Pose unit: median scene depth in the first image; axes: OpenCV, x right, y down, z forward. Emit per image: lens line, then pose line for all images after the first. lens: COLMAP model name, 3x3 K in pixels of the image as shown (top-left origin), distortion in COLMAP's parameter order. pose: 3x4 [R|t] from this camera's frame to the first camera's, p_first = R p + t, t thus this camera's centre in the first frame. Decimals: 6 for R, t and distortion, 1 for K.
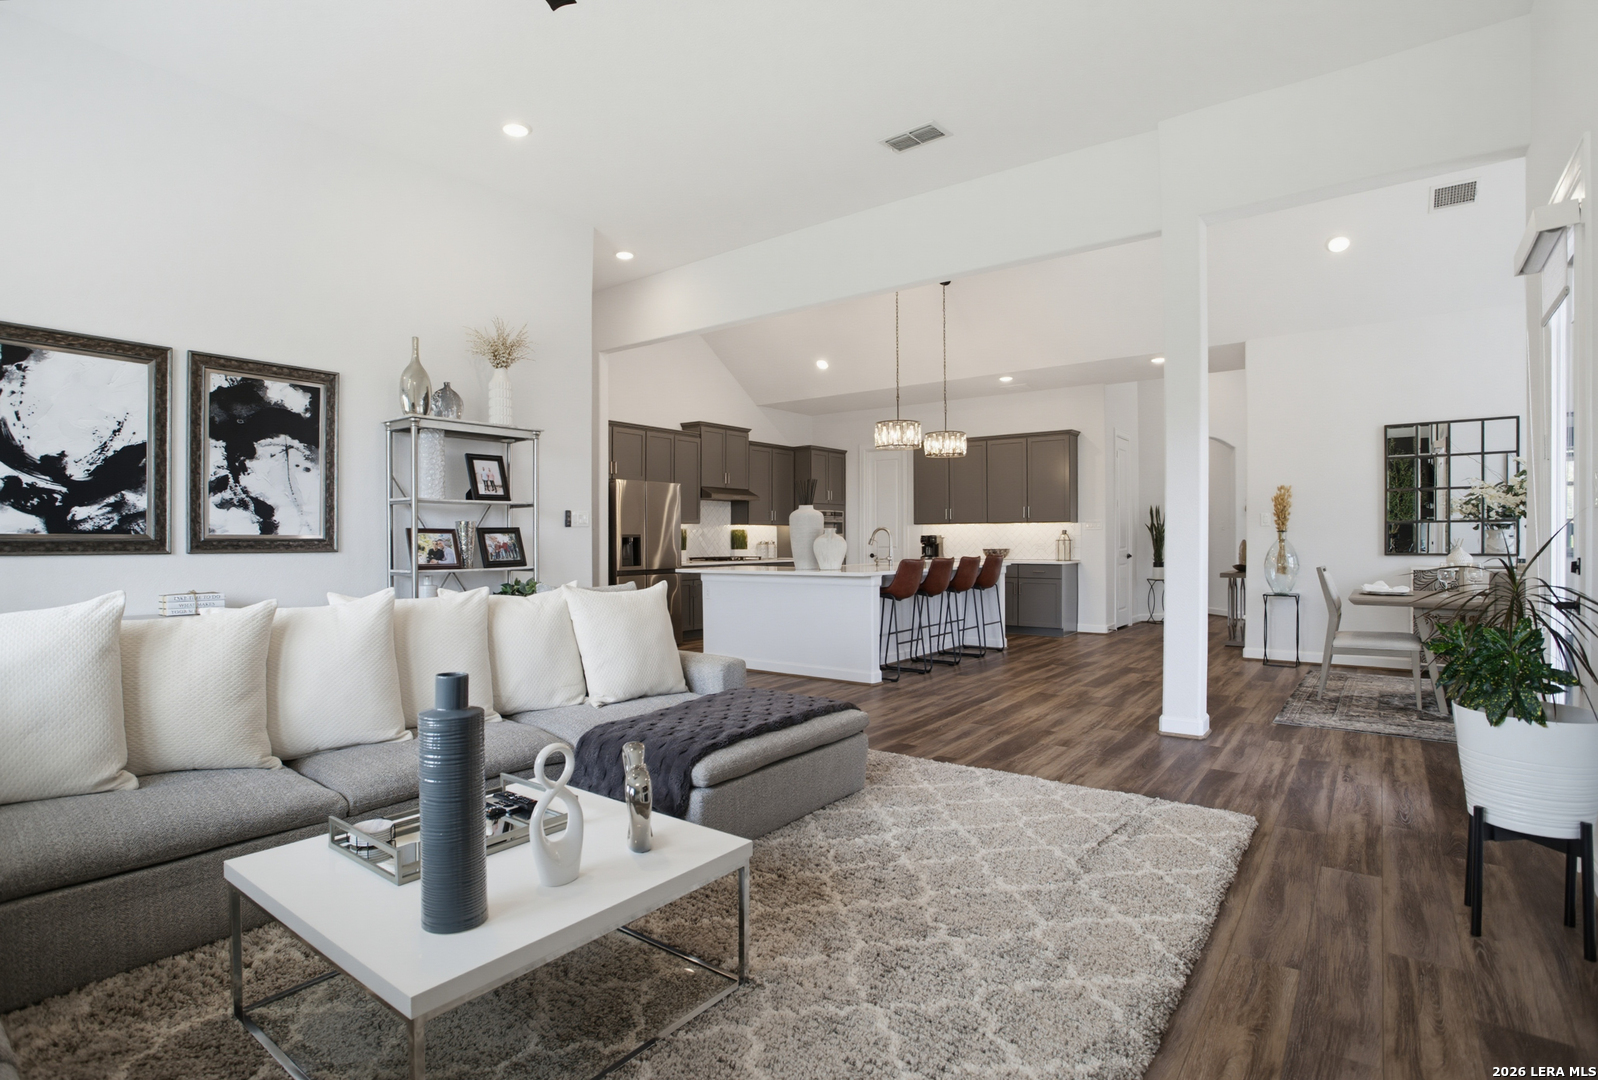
lens RADIAL K [[778.9, 0, 811.2], [0, 778.9, 539.0], [0, 0, 1]] dist [-0.057300, 0.013620]
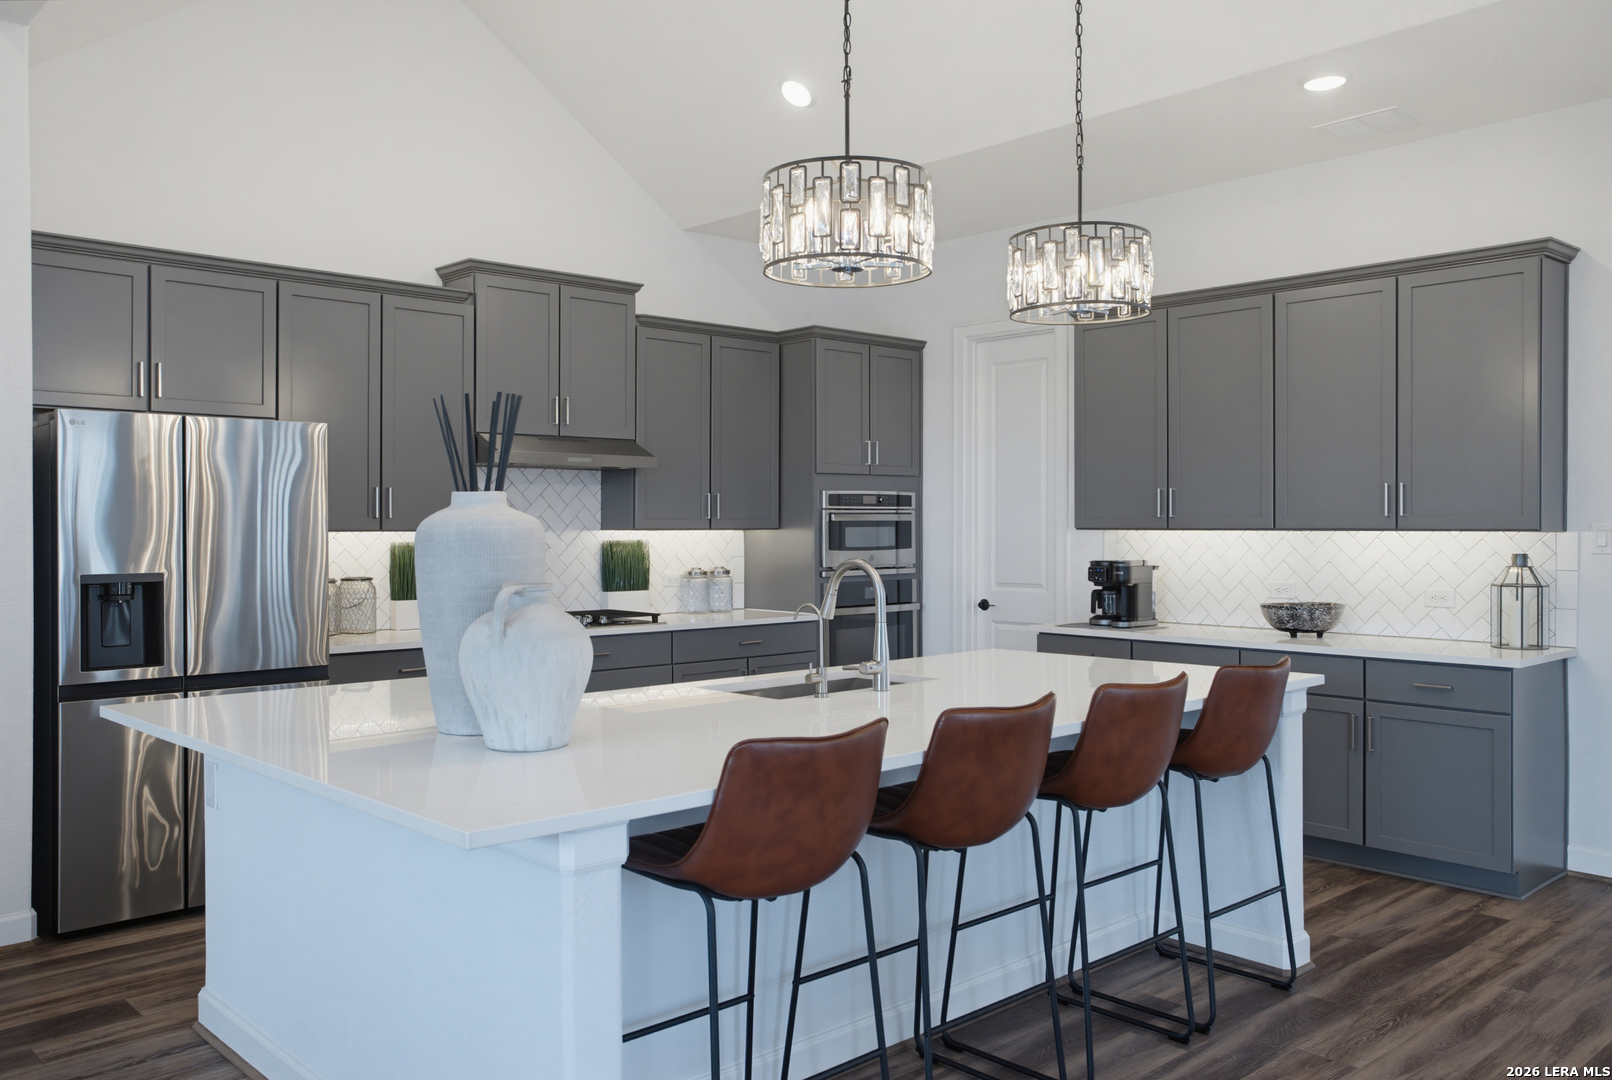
lens RADIAL K [[1312.2, 0, 808.3], [0, 1312.2, 531.4], [0, 0, 1]] dist [0.013504, 0.005730]
pose [[0.985587, 0.001682, -0.169162, 0.115199], [-0.001523, 0.999998, 0.001073, -0.018819], [0.169164, -0.000800, 0.985588, 0.369241]]
